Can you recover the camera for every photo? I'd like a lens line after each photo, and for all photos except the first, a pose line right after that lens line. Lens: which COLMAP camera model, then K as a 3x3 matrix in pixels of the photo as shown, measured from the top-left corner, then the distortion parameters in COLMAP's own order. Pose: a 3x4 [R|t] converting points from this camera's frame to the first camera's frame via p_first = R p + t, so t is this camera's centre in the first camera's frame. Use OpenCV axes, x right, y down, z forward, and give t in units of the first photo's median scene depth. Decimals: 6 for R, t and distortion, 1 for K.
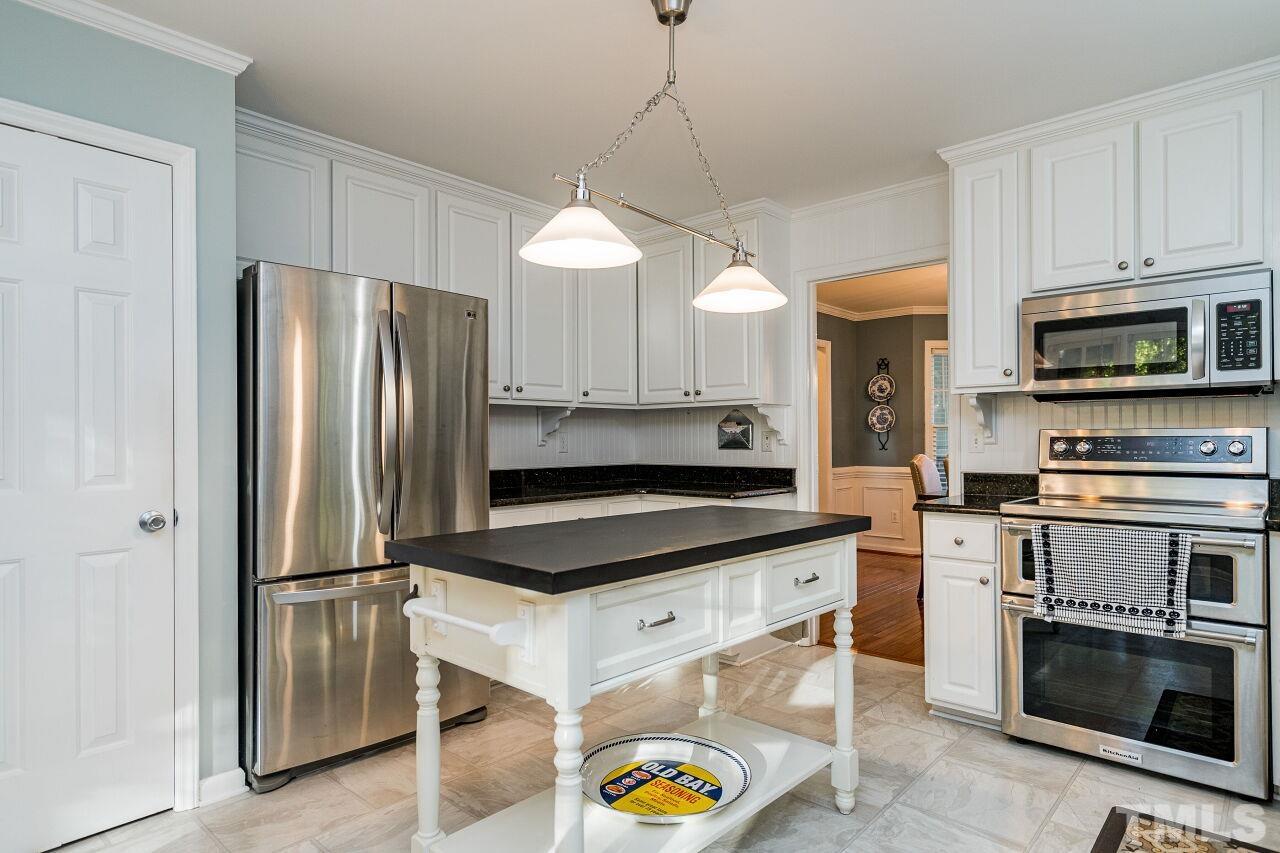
lens RADIAL K [[706.2, 0, 642.2], [0, 706.2, 436.3], [0, 0, 1]] dist [0.003954, -0.000220]
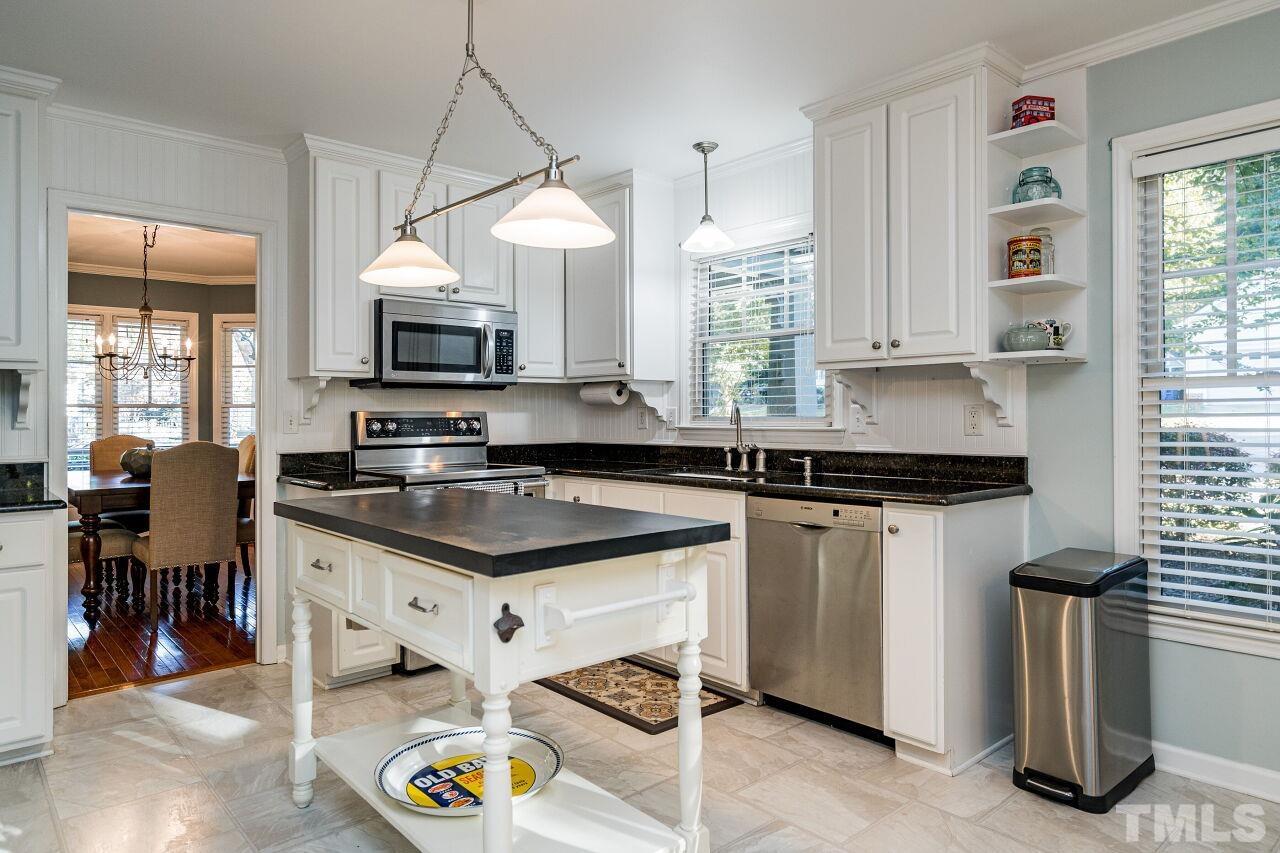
lens RADIAL K [[784.4, 0, 631.2], [0, 784.4, 407.1], [0, 0, 1]] dist [-0.004595, 0.000477]
pose [[0.117974, 0.014589, 0.992909, -0.779136], [-0.000882, 0.999893, -0.014586, 0.001794], [-0.993016, 0.000845, 0.117974, 0.503589]]
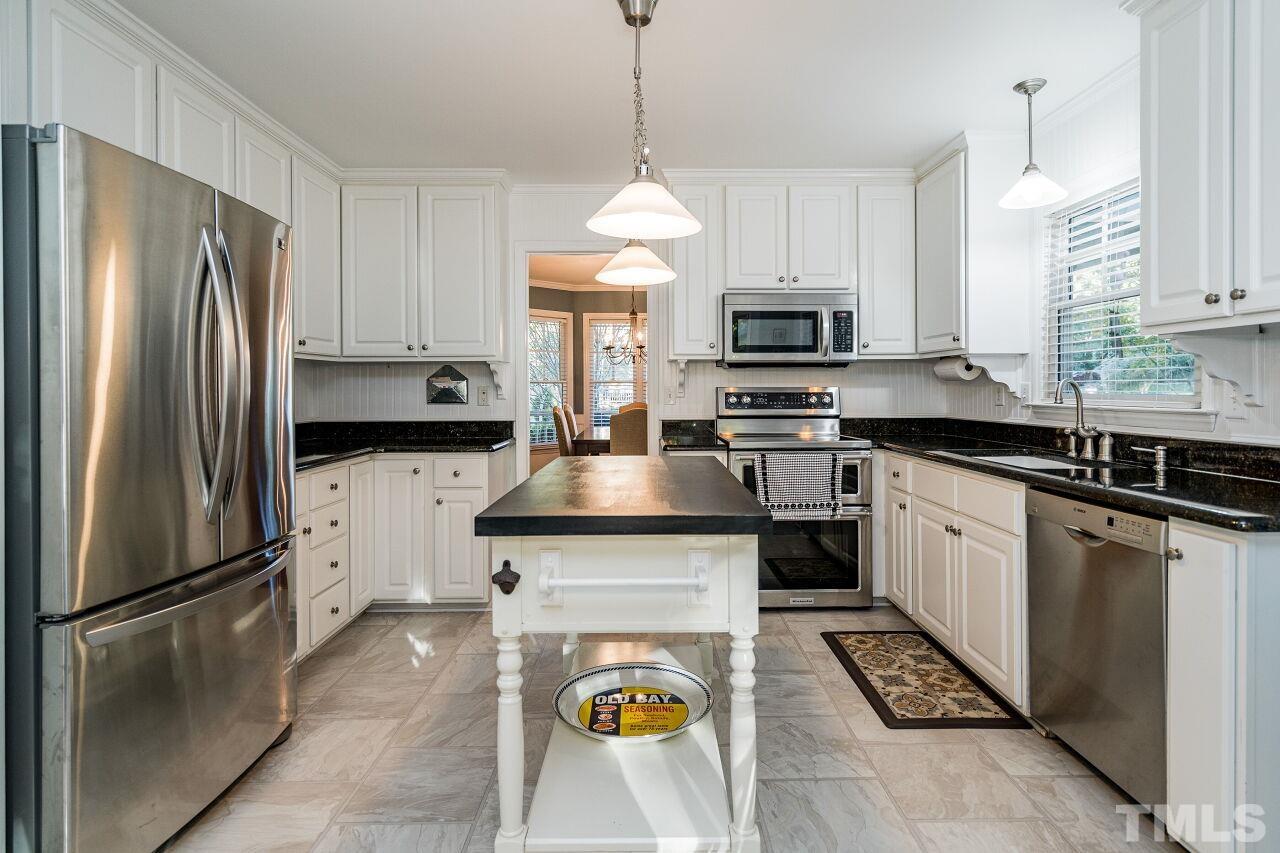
lens RADIAL K [[662.6, 0, 657.2], [0, 662.6, 389.9], [0, 0, 1]] dist [0.005801, 0.001441]
pose [[0.727498, 0.001088, 0.686109, -0.508196], [-0.003560, 0.999991, 0.002189, -0.008381], [-0.686101, -0.004035, 0.727495, 0.166096]]
